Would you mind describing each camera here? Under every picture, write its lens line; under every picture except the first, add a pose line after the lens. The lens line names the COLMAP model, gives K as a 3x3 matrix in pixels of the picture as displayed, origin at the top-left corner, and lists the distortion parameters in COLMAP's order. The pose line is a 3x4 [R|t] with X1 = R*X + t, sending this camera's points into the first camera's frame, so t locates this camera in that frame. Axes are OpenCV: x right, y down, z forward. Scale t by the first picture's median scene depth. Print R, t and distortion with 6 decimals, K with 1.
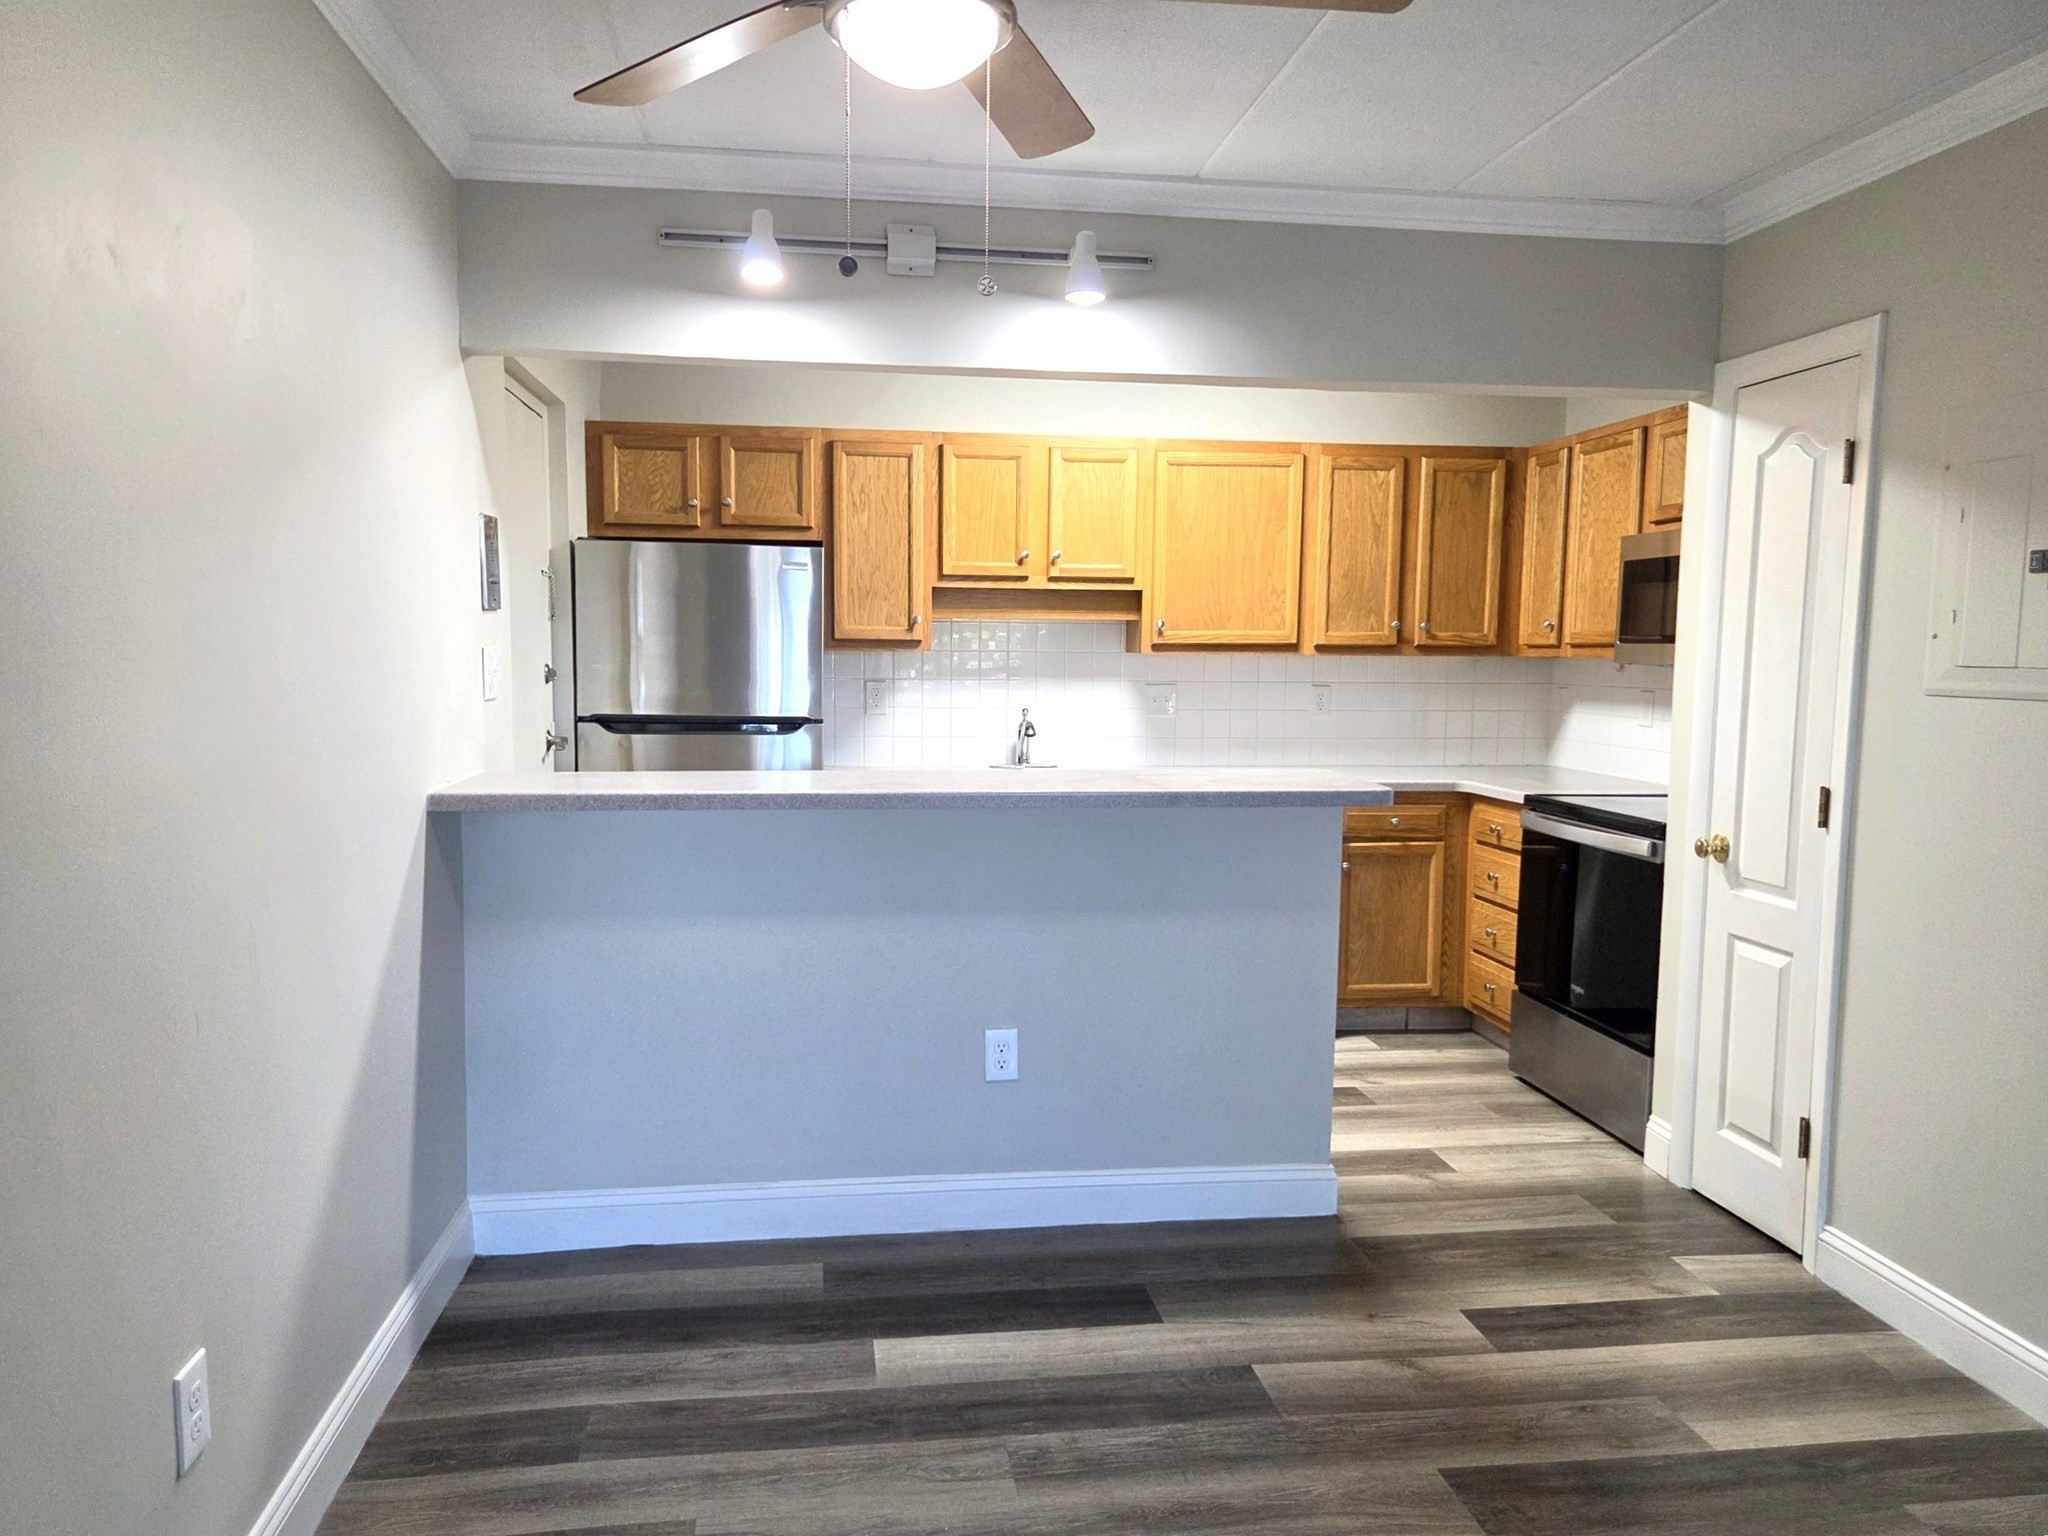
lens RADIAL K [[1419.4, 0, 1012.5], [0, 1419.4, 782.1], [0, 0, 1]] dist [0.079291, -0.079638]
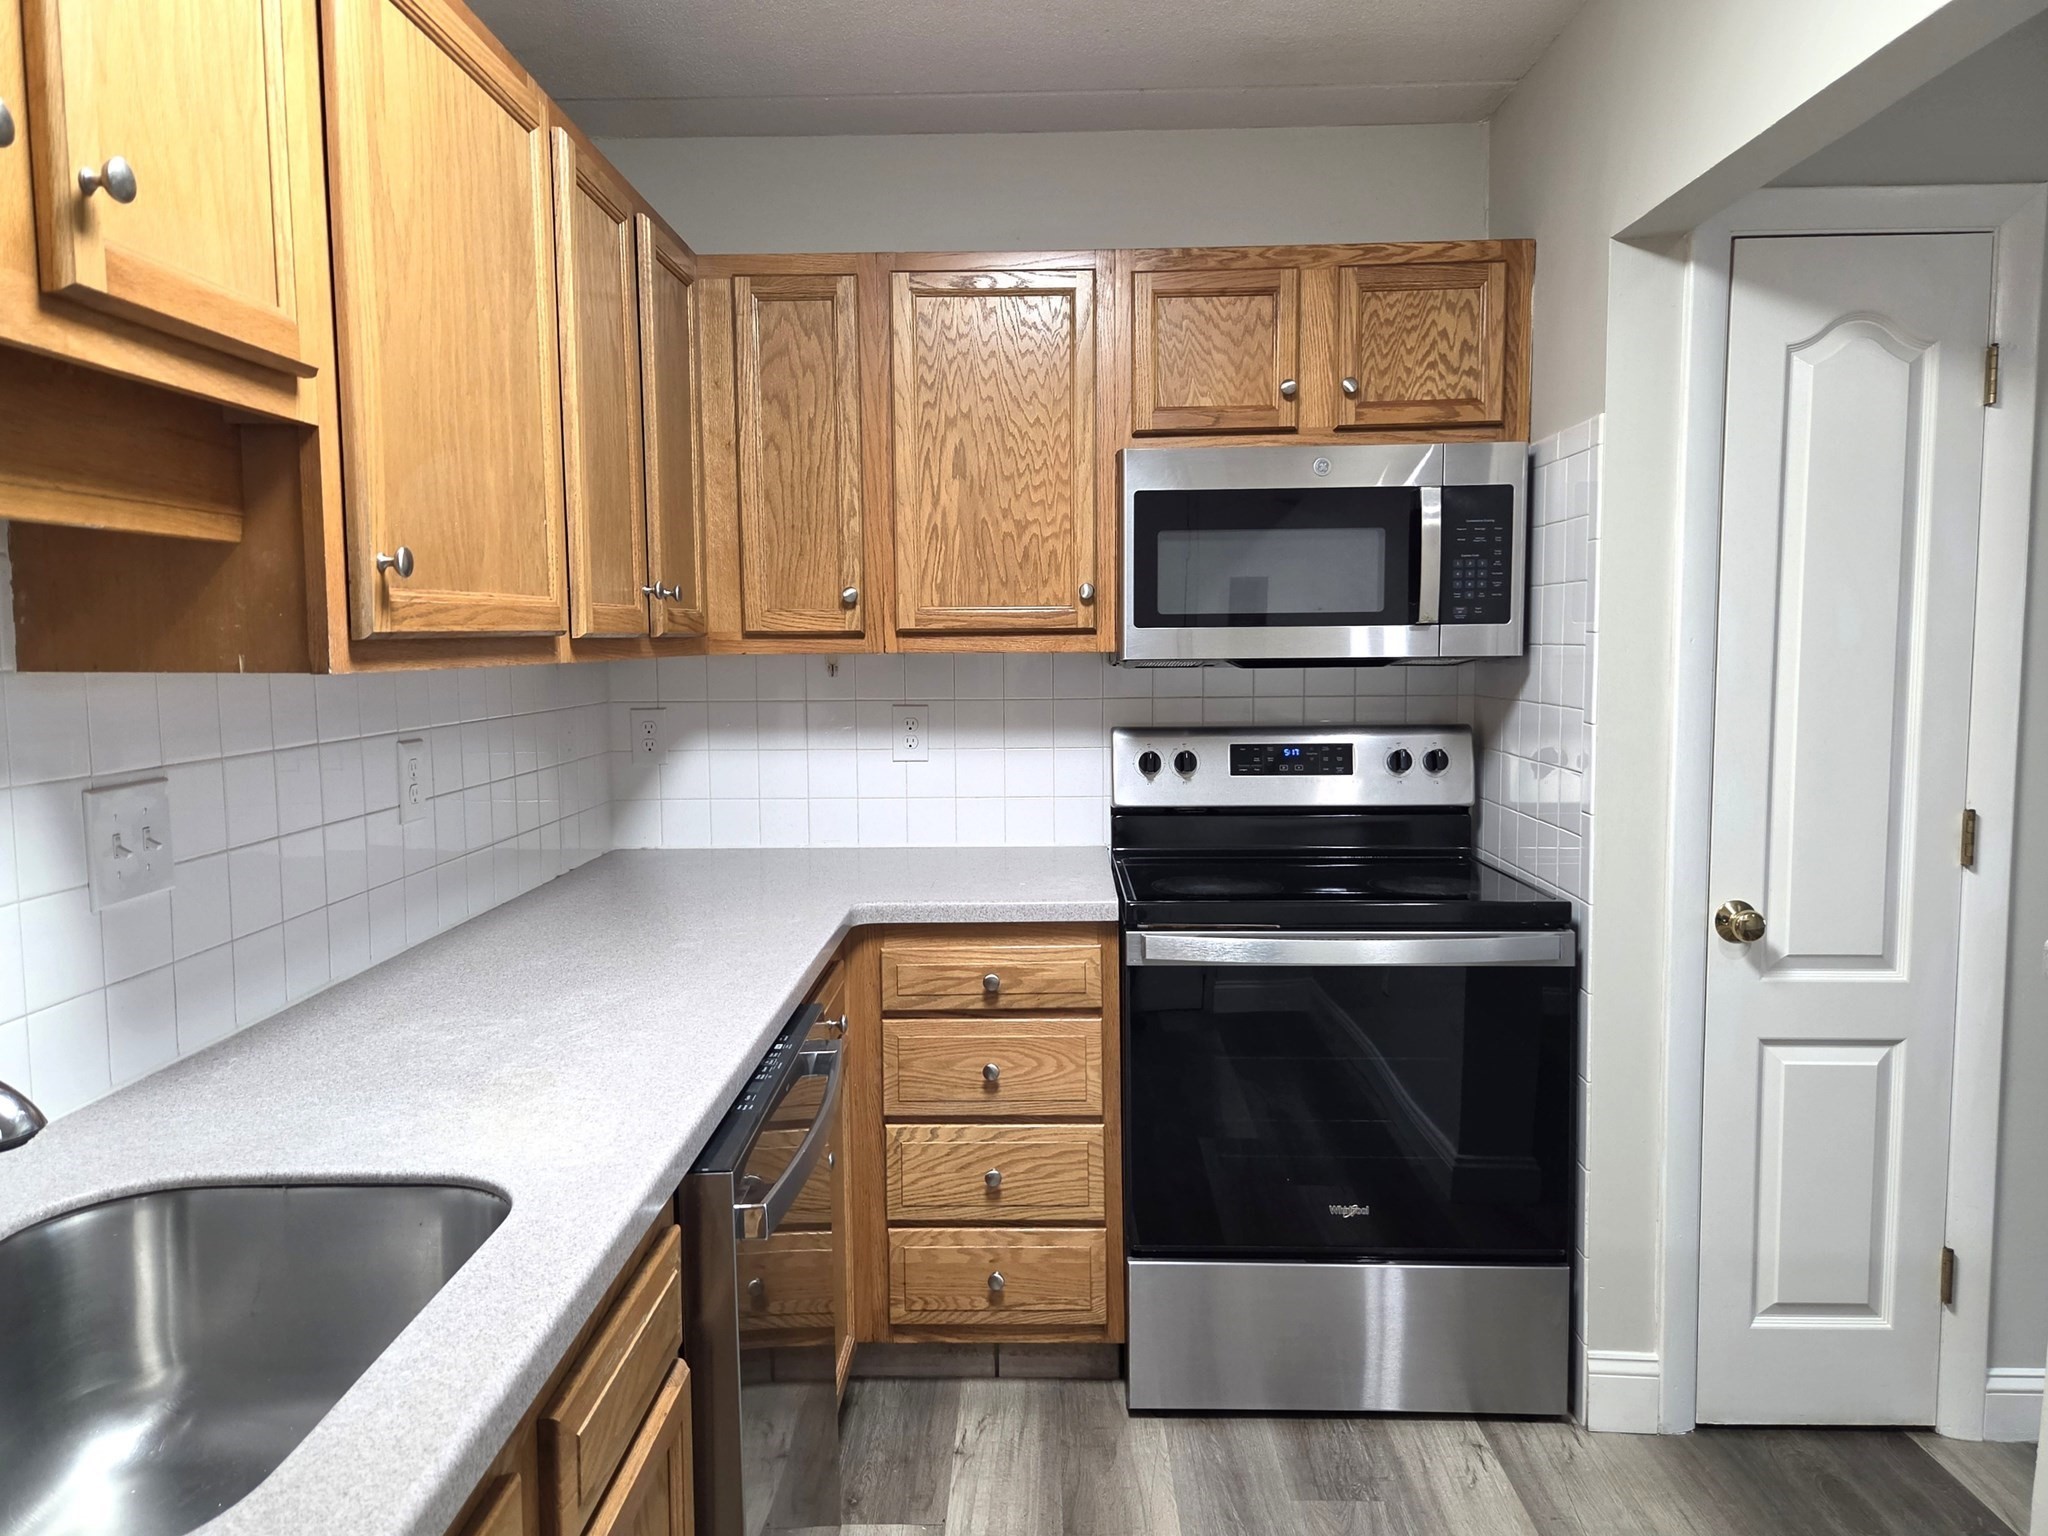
lens RADIAL K [[1389.0, 0, 1024.0], [0, 1389.0, 768.0], [0, 0, 1]] dist [0.075503, -0.056449]
pose [[0.157150, -0.103382, 0.982149, -0.151956], [0.106260, 0.990502, 0.087259, -0.087135], [-0.981841, 0.090651, 0.166643, 0.881272]]
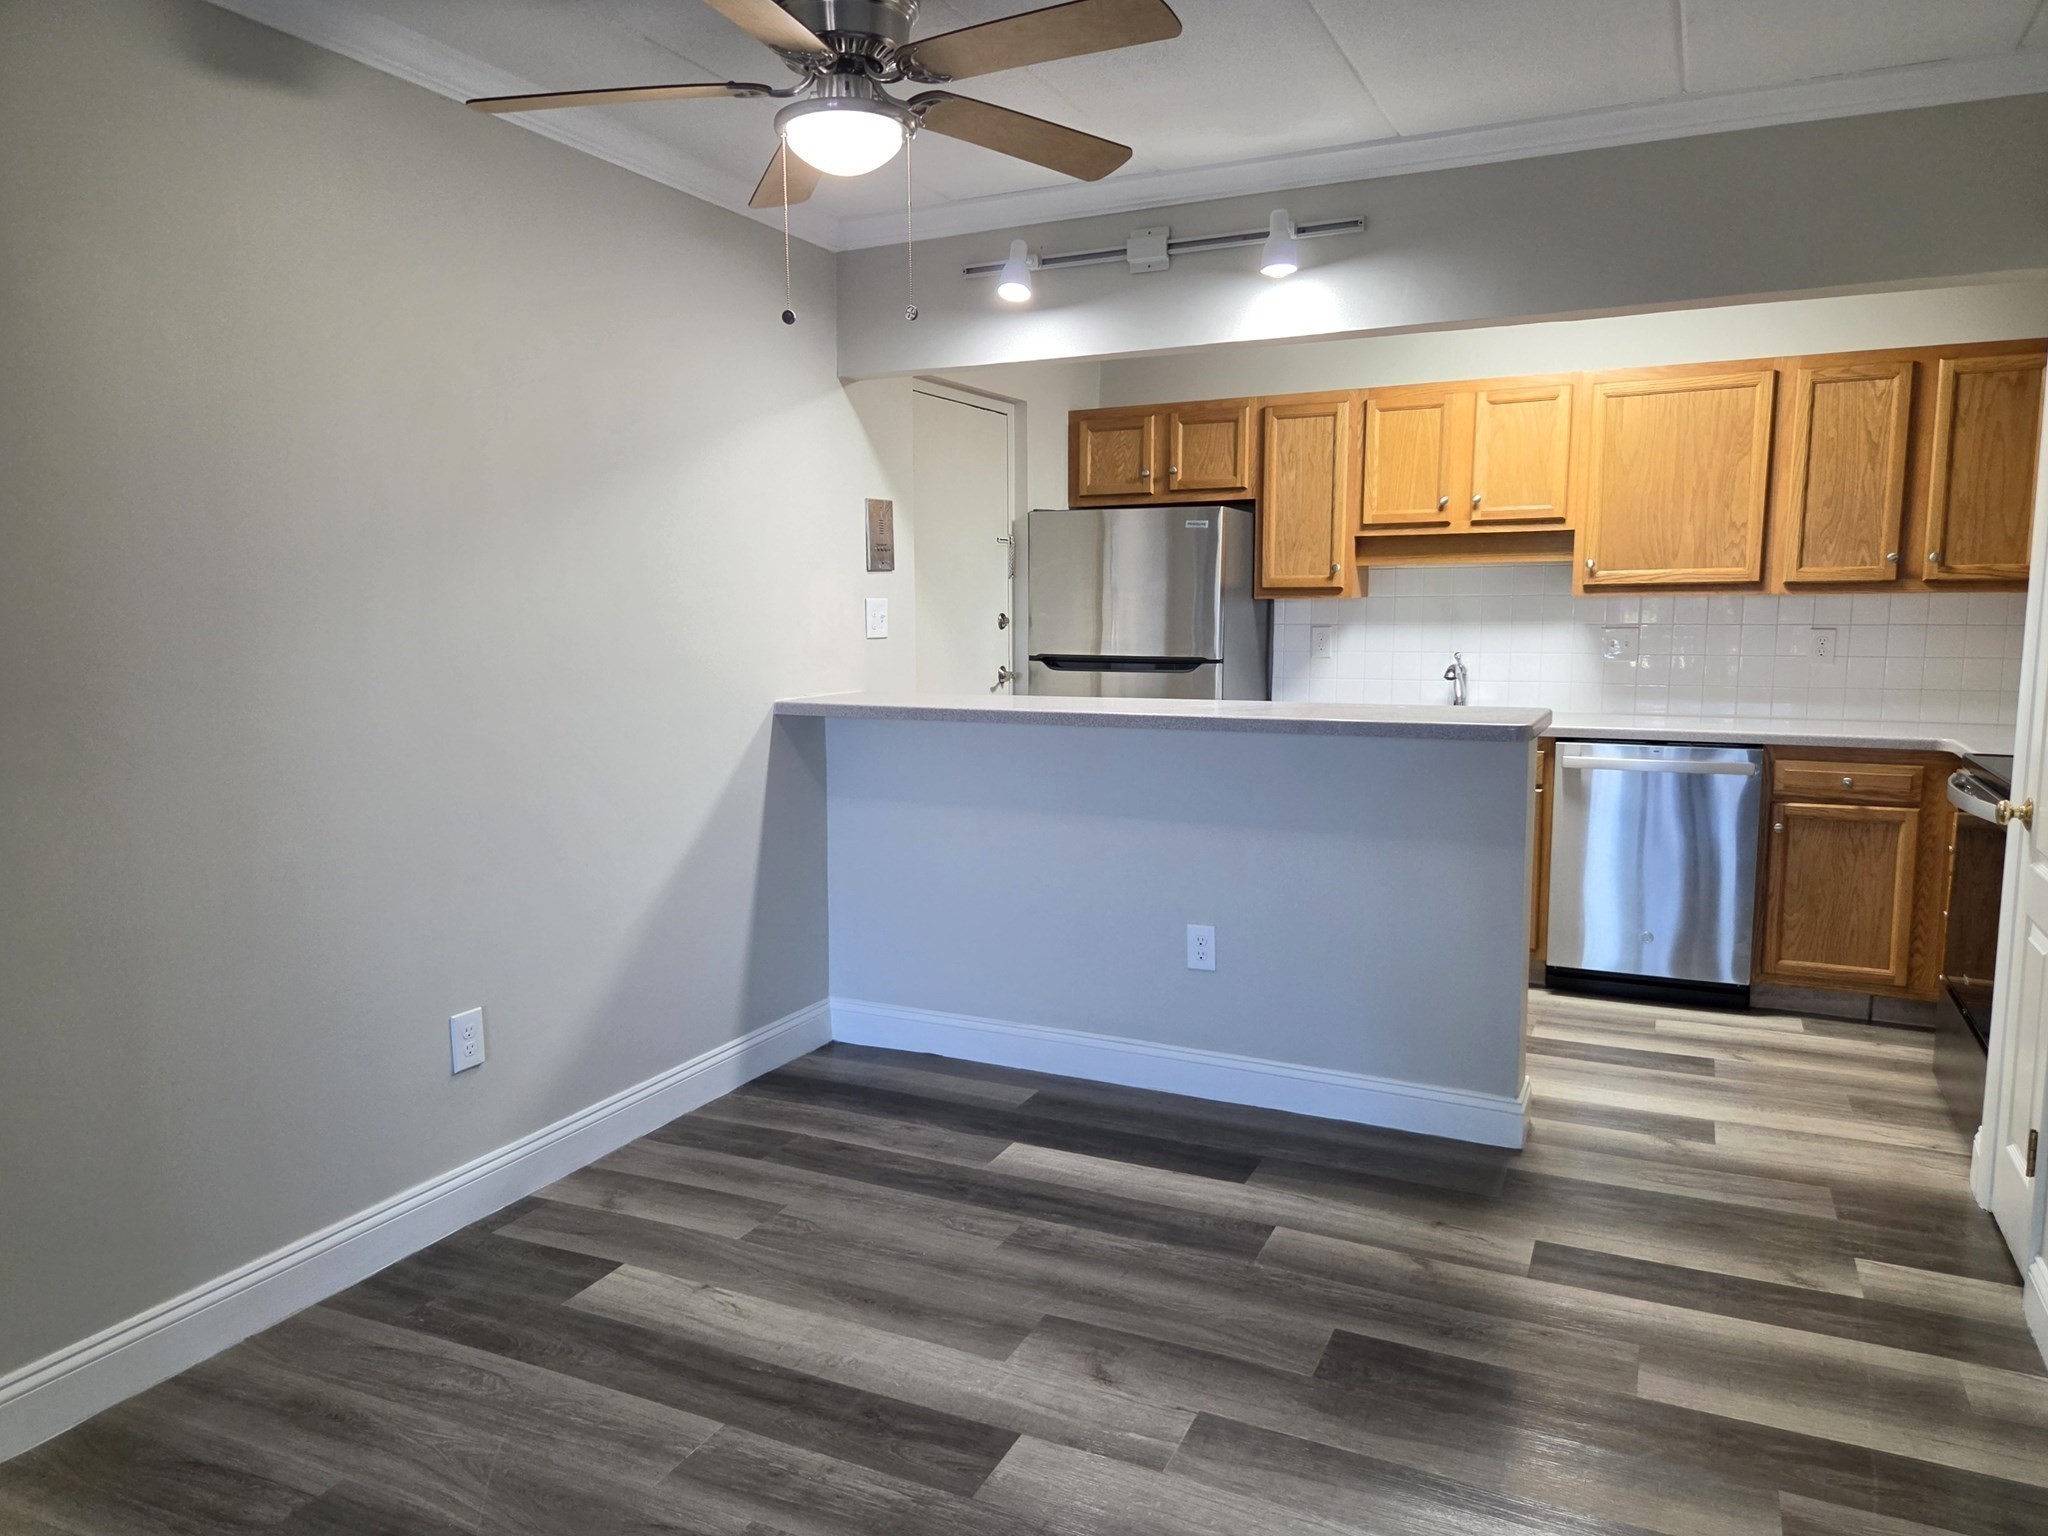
lens RADIAL K [[1396.9, 0, 1023.5], [0, 1396.9, 782.2], [0, 0, 1]] dist [0.082116, -0.077204]
pose [[0.835626, 0.056776, -0.546357, 0.330054], [-0.039772, 0.998287, 0.042911, 0.010740], [0.547857, -0.014128, 0.836453, -0.015221]]
